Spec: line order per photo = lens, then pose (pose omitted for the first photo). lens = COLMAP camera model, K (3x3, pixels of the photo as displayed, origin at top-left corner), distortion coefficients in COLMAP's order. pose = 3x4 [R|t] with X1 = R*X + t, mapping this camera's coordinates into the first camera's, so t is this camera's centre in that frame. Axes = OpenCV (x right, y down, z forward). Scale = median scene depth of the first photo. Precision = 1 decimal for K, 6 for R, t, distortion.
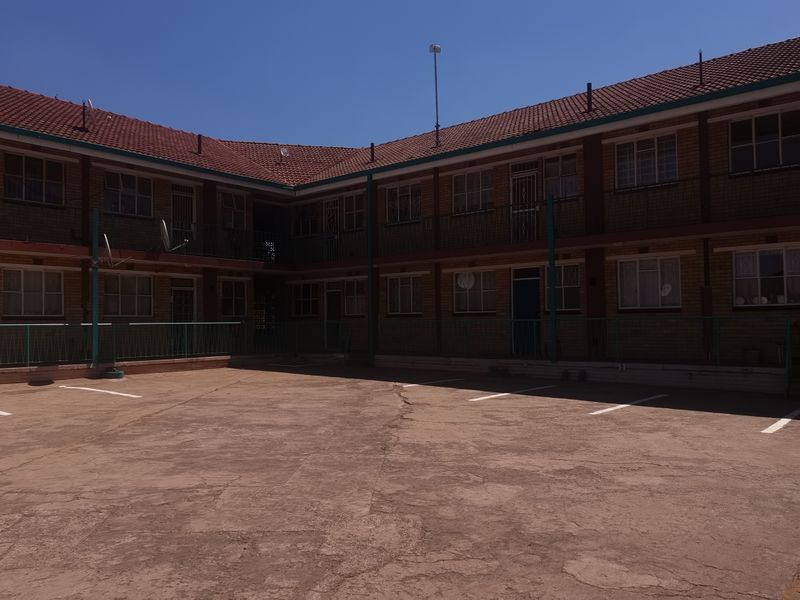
lens RADIAL K [[632.4, 0, 400.0], [0, 632.4, 299.1], [0, 0, 1]] dist [0.007401, 0.002980]
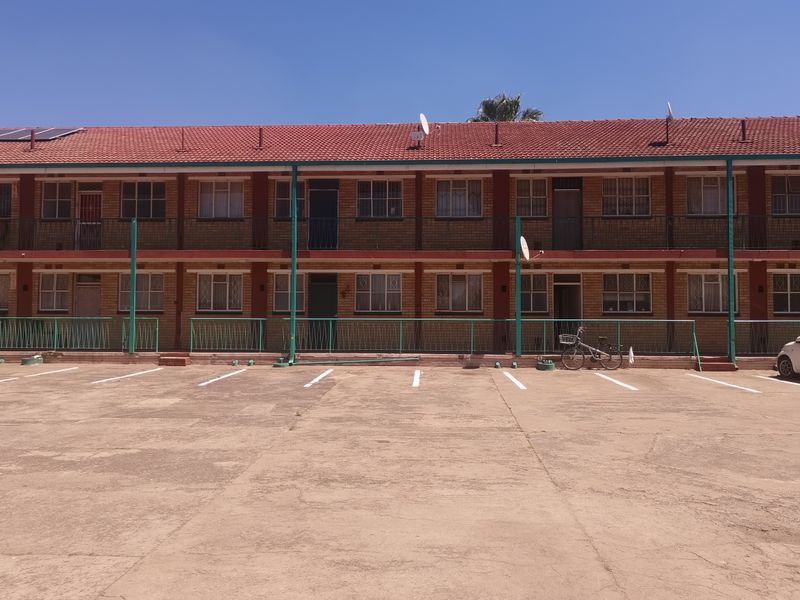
lens RADIAL K [[565.8, 0, 400.1], [0, 565.8, 303.2], [0, 0, 1]] dist [0.022388, -0.002475]
pose [[0.586811, -0.012357, -0.809630, 0.300716], [0.020264, 0.999795, -0.000572, 0.010898], [0.809471, -0.016070, 0.586941, 0.370453]]
